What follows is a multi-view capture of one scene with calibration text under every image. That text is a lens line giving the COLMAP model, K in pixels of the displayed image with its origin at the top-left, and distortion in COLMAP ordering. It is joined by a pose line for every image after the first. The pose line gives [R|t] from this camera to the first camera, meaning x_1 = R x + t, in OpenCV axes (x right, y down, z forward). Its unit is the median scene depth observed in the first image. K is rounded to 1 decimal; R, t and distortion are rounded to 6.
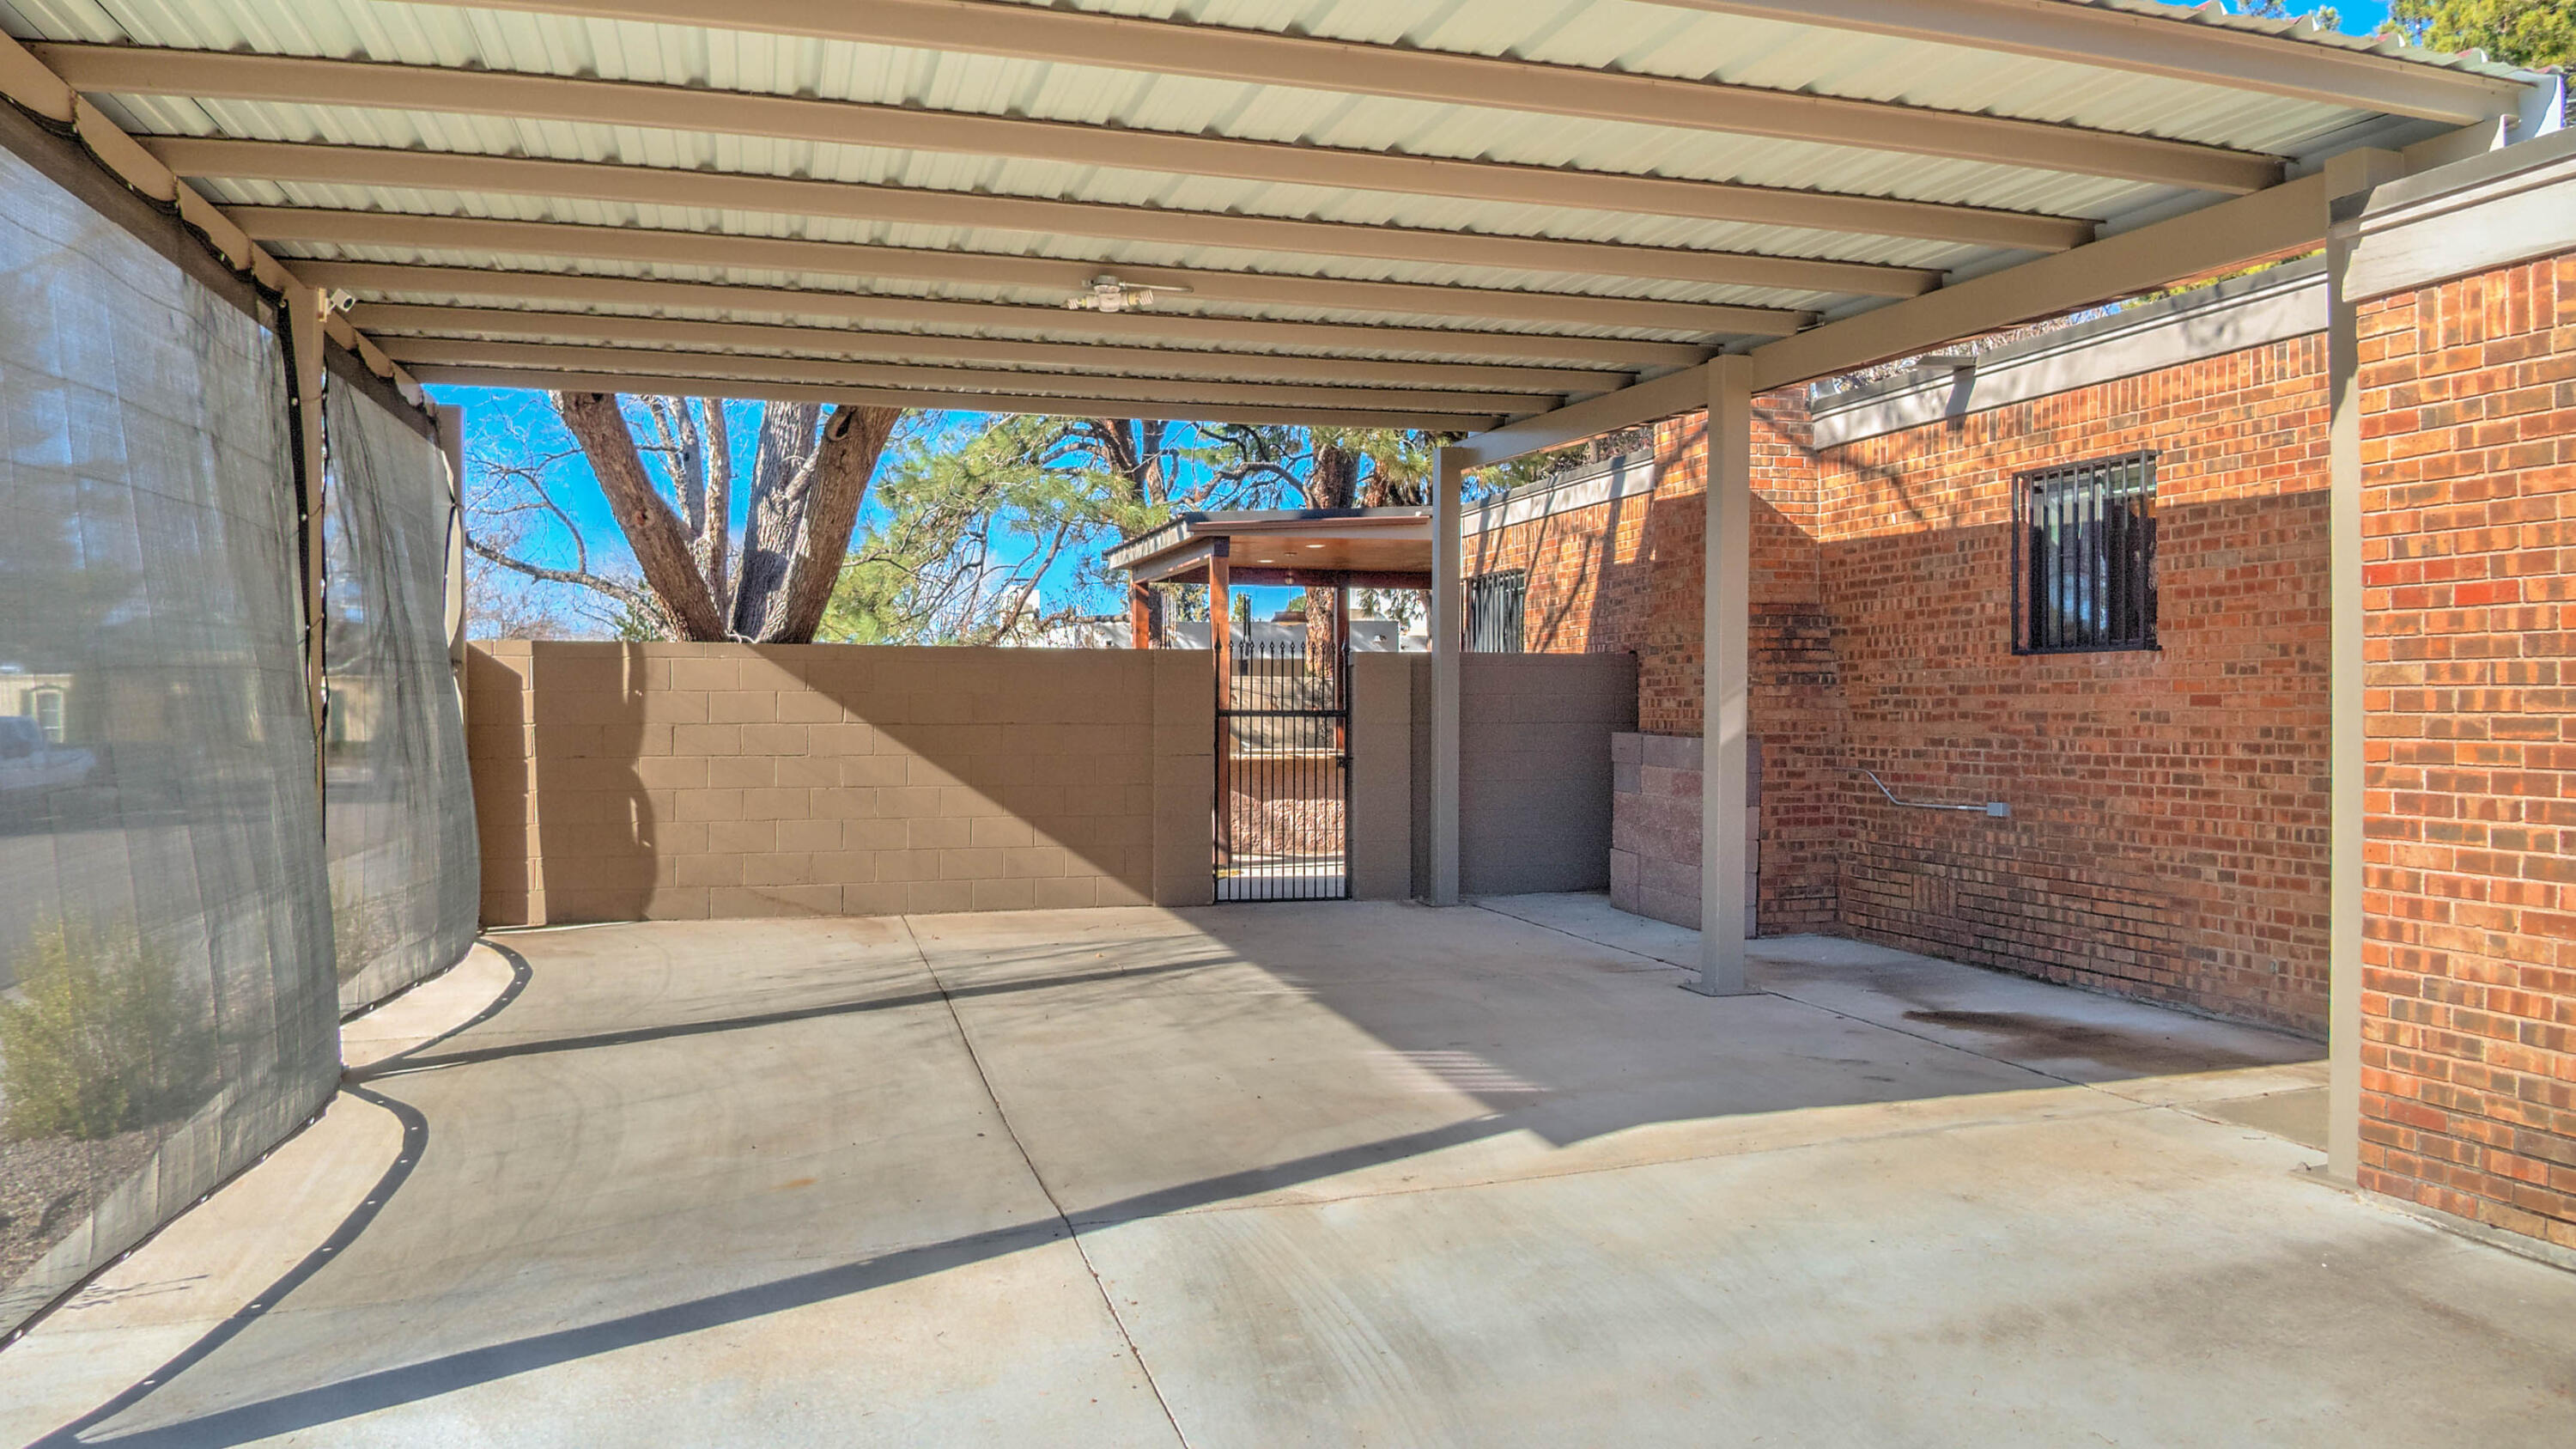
lens RADIAL K [[1782.6, 0, 1299.4], [0, 1782.6, 738.1], [0, 0, 1]] dist [-0.001837, -0.091894]
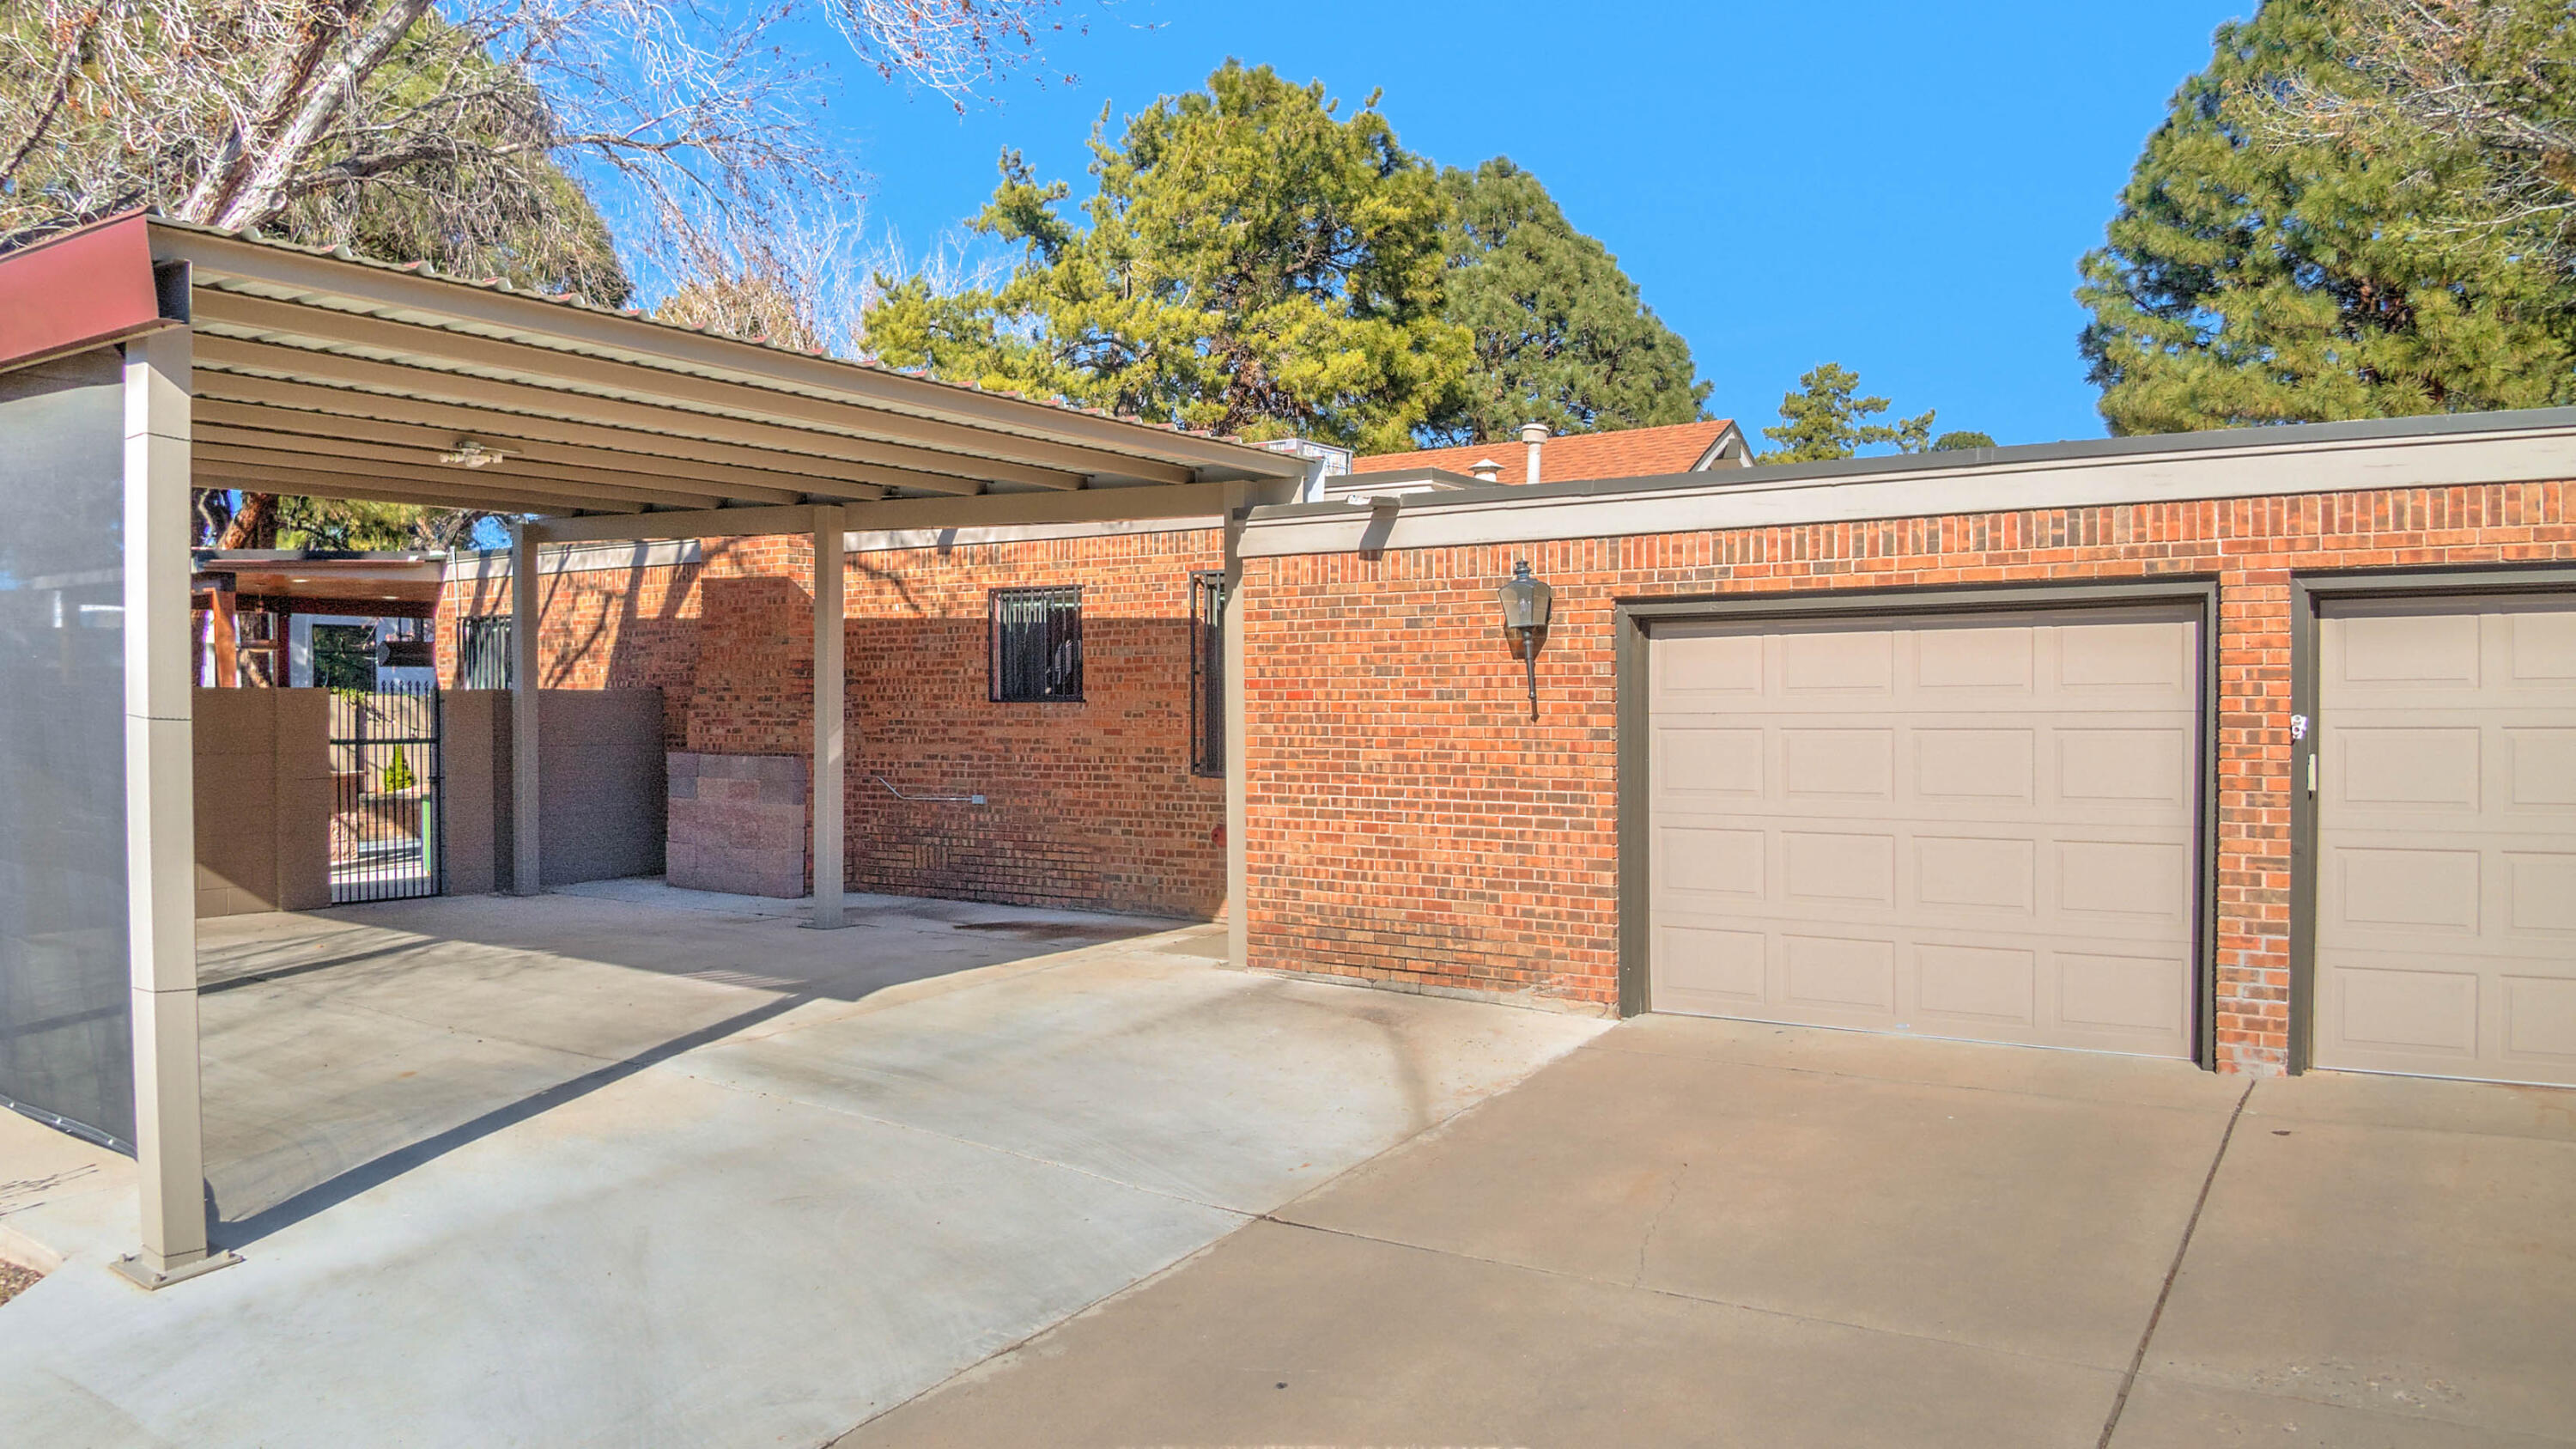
lens RADIAL K [[1782.6, 0, 1299.4], [0, 1782.6, 738.1], [0, 0, 1]] dist [-0.001837, -0.091894]
pose [[0.758758, -0.014791, 0.651205, -0.460029], [0.013680, 0.999883, 0.006770, -0.023096], [-0.651229, 0.003772, 0.758872, -0.422452]]
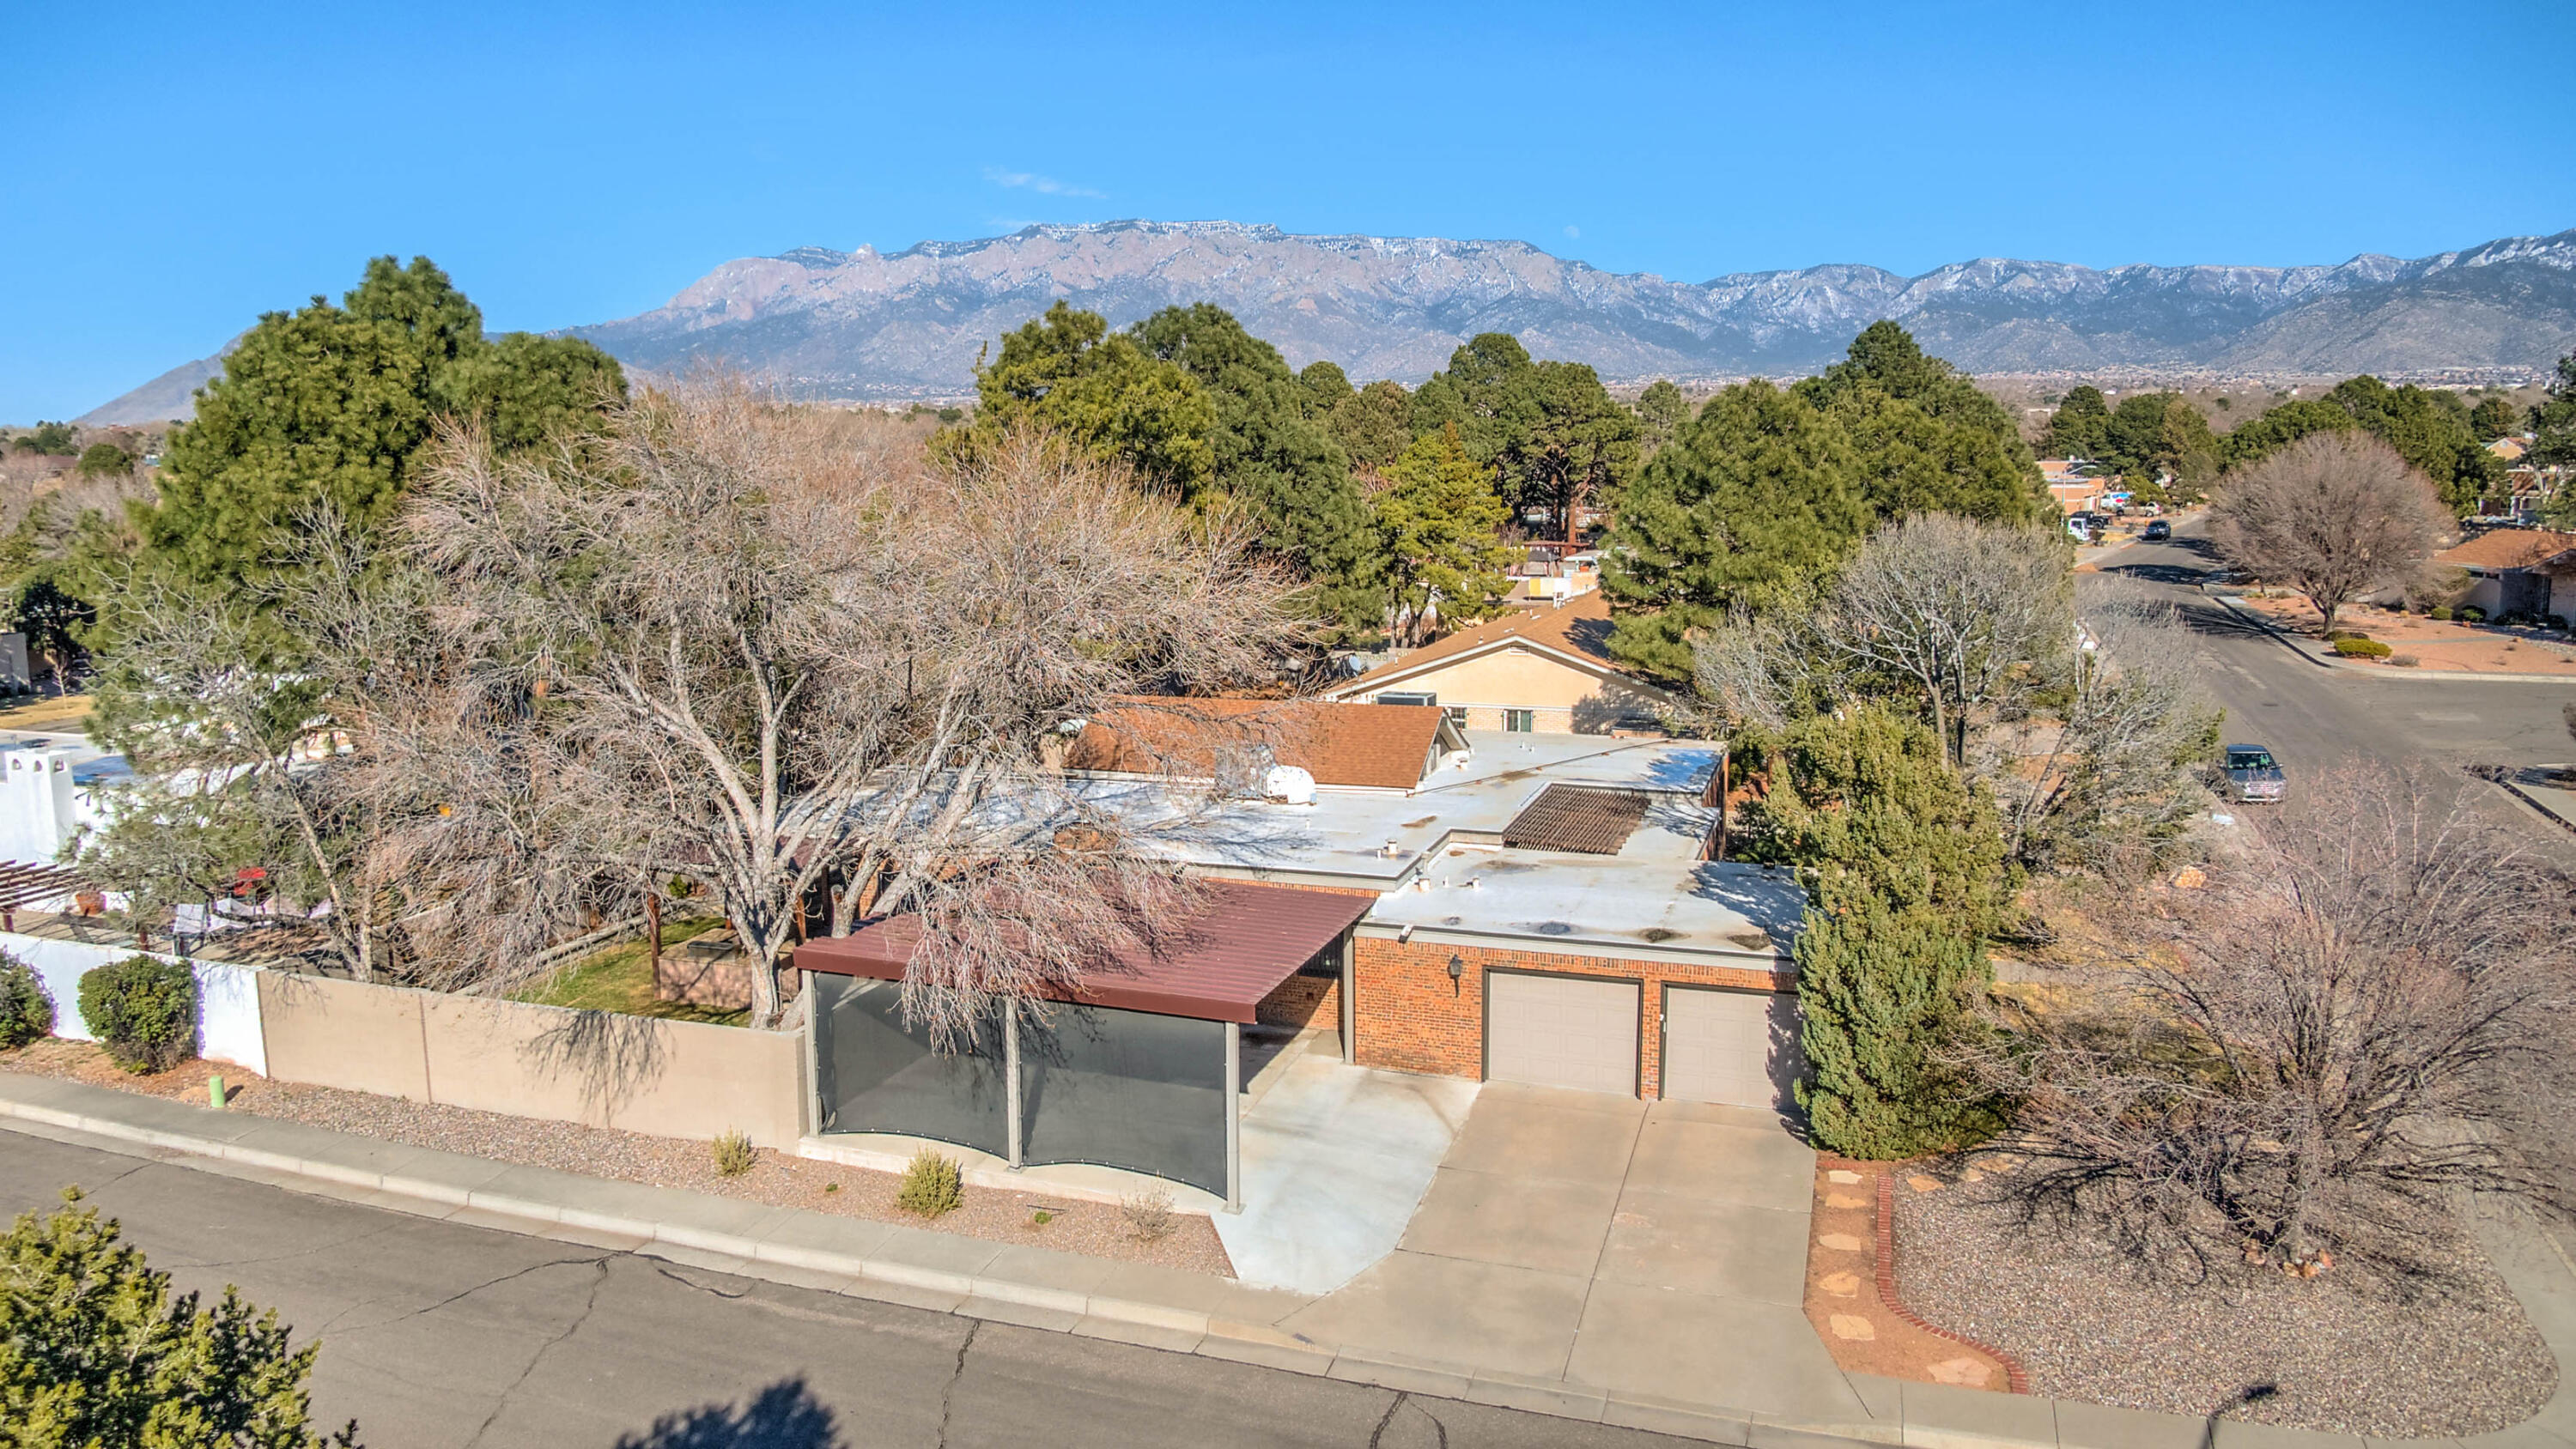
lens RADIAL K [[1782.1, 0, 1299.4], [0, 1782.1, 738.1], [0, 0, 1]] dist [-0.001837, -0.091894]
pose [[0.562658, -0.135269, 0.815548, -2.884983], [0.014553, 0.987990, 0.153830, -1.193234], [-0.826562, -0.074685, 0.557869, -1.487076]]
